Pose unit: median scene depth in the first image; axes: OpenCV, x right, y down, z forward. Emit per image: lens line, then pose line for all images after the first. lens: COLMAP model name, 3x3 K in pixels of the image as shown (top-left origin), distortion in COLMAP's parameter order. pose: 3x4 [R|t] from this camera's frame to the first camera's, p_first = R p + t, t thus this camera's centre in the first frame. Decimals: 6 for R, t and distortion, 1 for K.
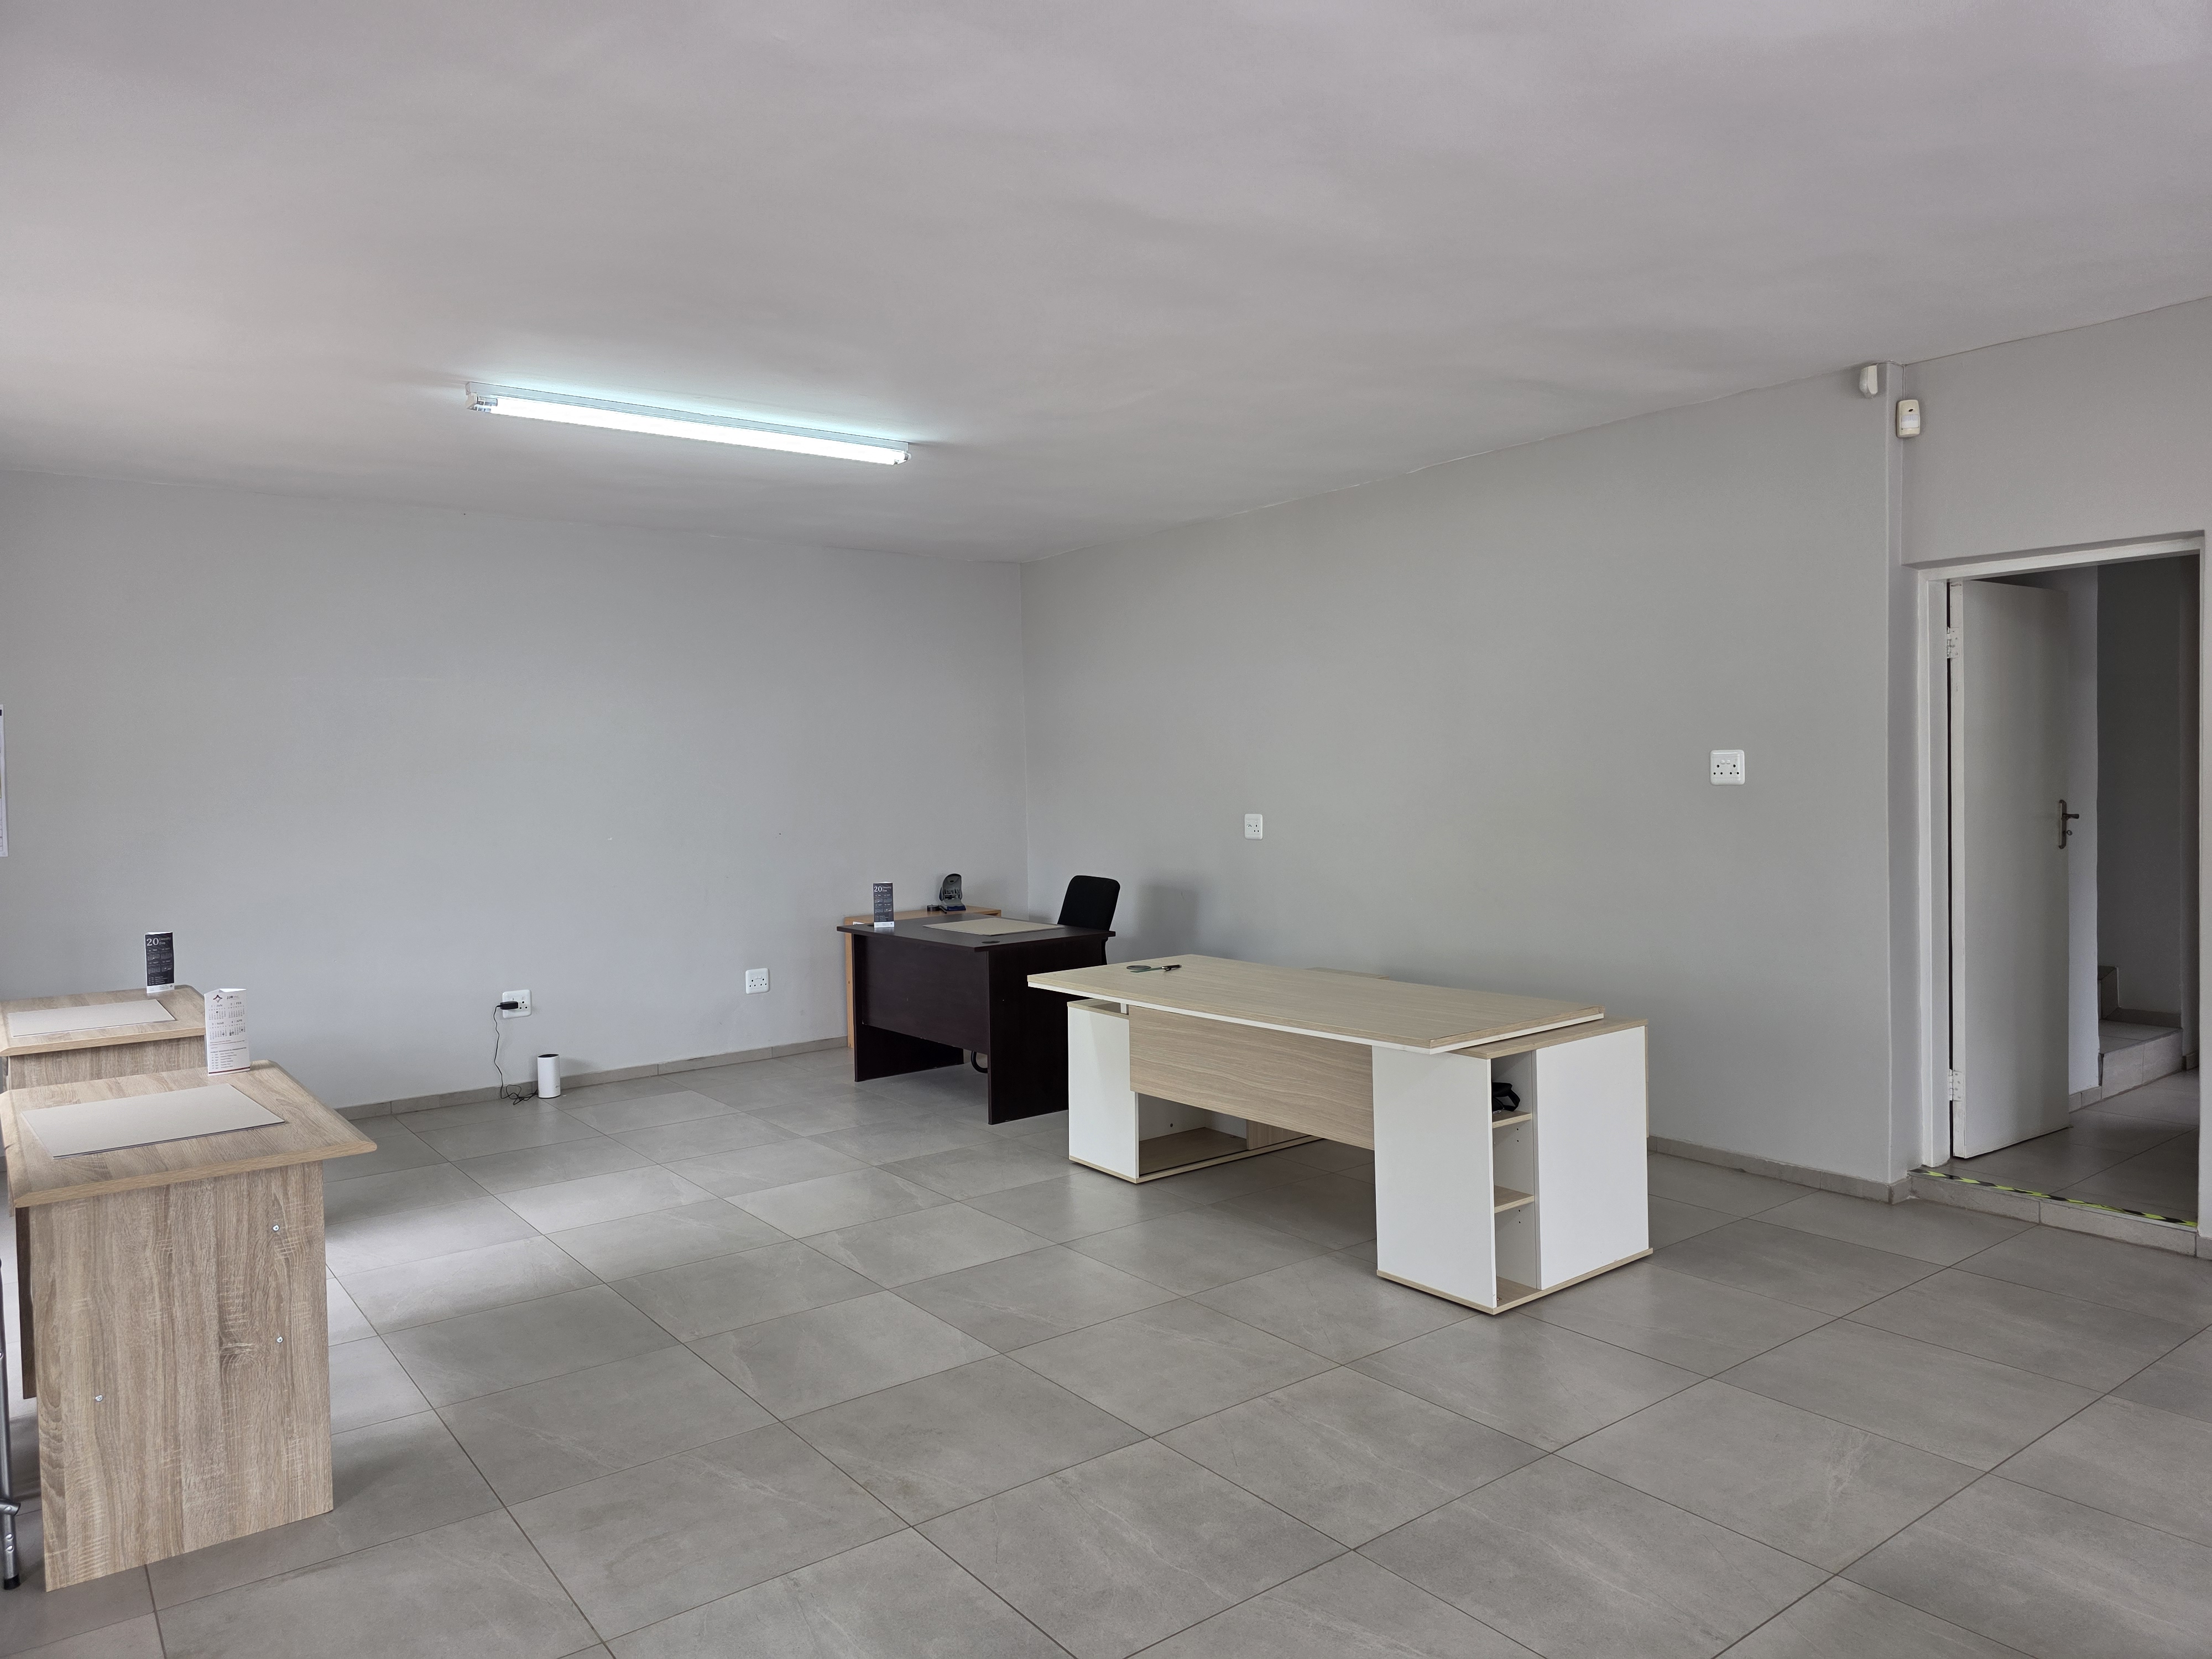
lens RADIAL K [[1477.4, 0, 1112.8], [0, 1477.4, 831.1], [0, 0, 1]] dist [0.065486, -0.059135]
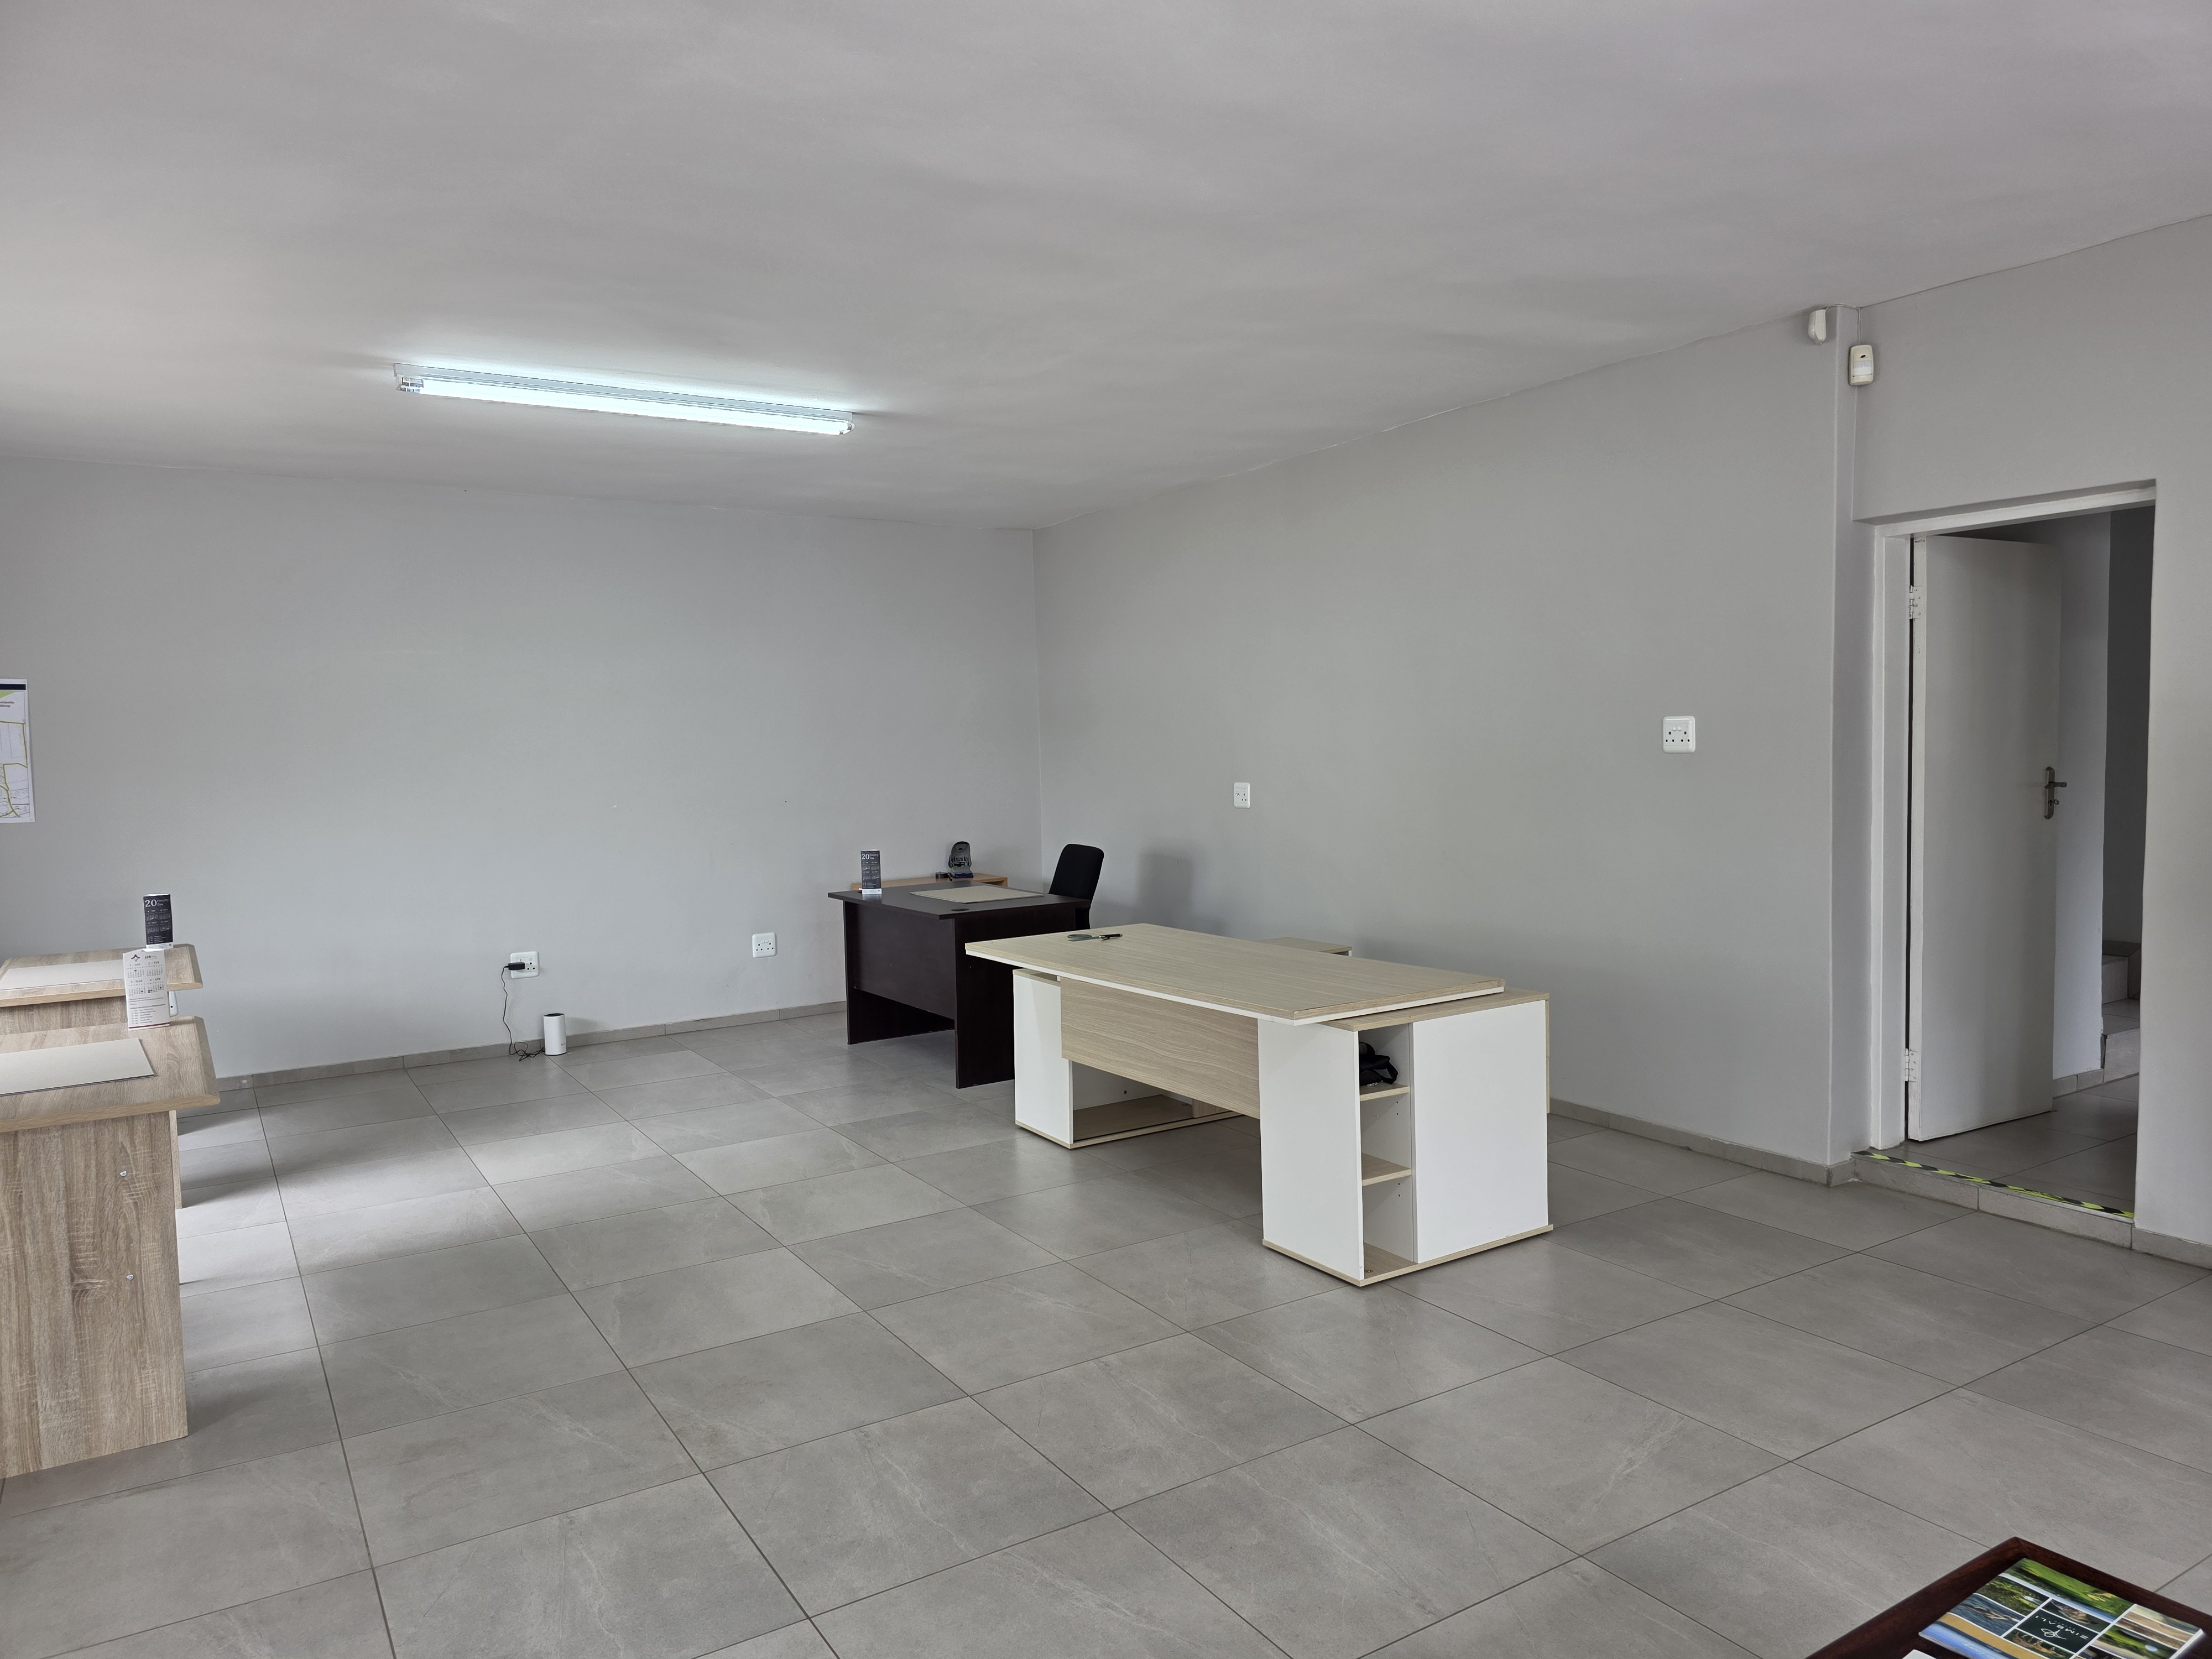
lens RADIAL K [[1477.4, 0, 1087.9], [0, 1477.4, 847.4], [0, 0, 1]] dist [0.065486, -0.059135]
pose [[0.996134, 0.003550, -0.087776, 0.139227], [-0.000596, 0.999433, 0.033657, -0.002273], [0.087845, -0.033475, 0.995571, 0.003199]]
